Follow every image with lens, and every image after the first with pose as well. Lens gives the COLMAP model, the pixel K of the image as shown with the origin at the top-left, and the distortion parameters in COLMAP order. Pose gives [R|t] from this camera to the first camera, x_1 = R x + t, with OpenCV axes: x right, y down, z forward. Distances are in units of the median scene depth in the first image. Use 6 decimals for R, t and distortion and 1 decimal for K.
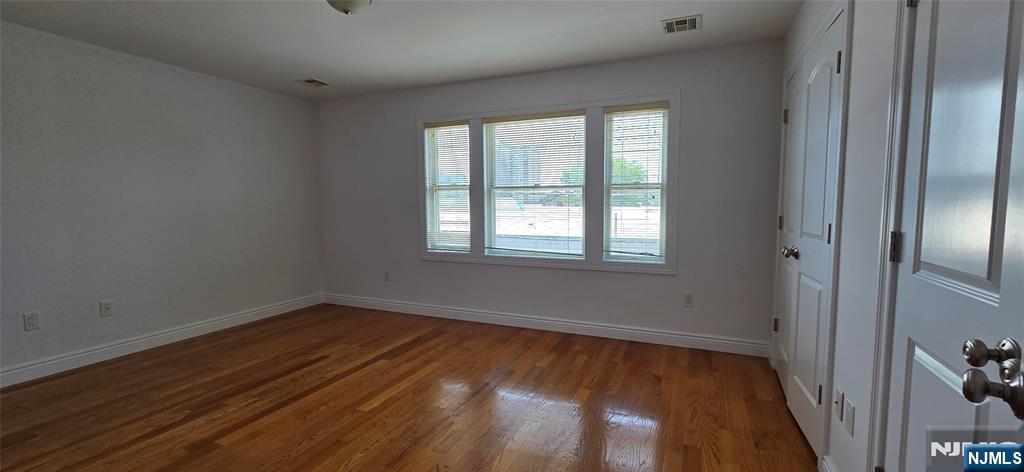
lens RADIAL K [[418.7, 0, 515.3], [0, 418.7, 240.1], [0, 0, 1]] dist [-0.007192, -0.000197]
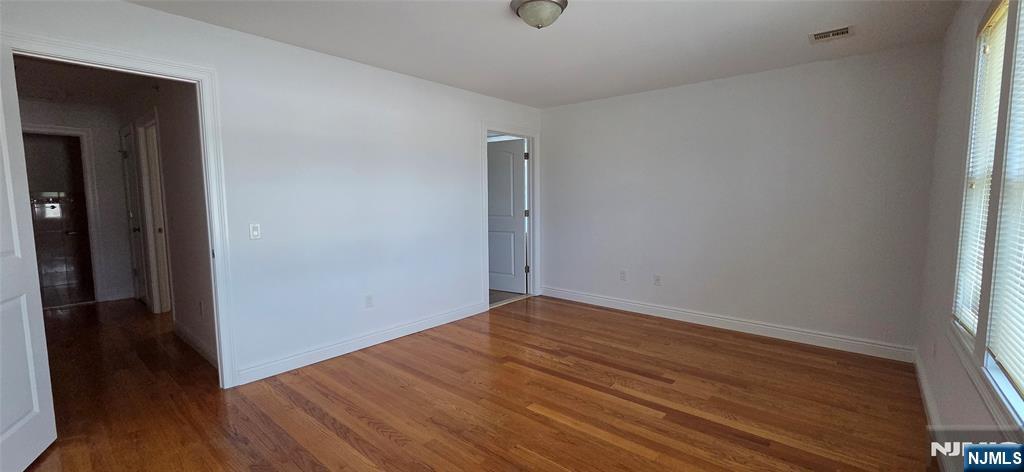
lens RADIAL K [[418.7, 0, 514.8], [0, 418.7, 241.3], [0, 0, 1]] dist [-0.007192, -0.000197]
pose [[-0.290255, 0.105692, -0.951095, 0.536241], [-0.077359, 0.988038, 0.133405, -0.127359], [0.953817, 0.112297, -0.278607, 1.061316]]
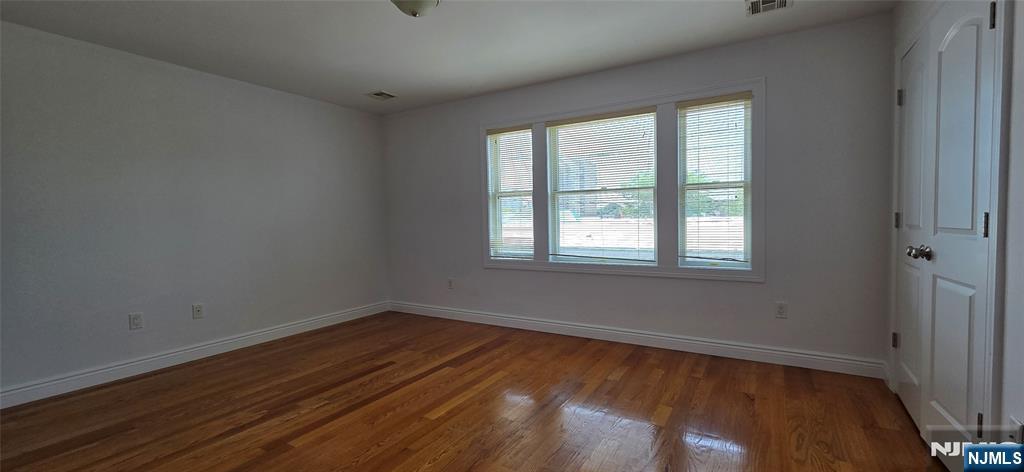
lens RADIAL K [[418.7, 0, 515.6], [0, 418.7, 239.3], [0, 0, 1]] dist [-0.007192, -0.000197]
pose [[0.990739, -0.008923, -0.135488, -0.026870], [0.004701, 0.999494, -0.031448, 0.020172], [0.135700, 0.030520, 0.990280, 0.045616]]
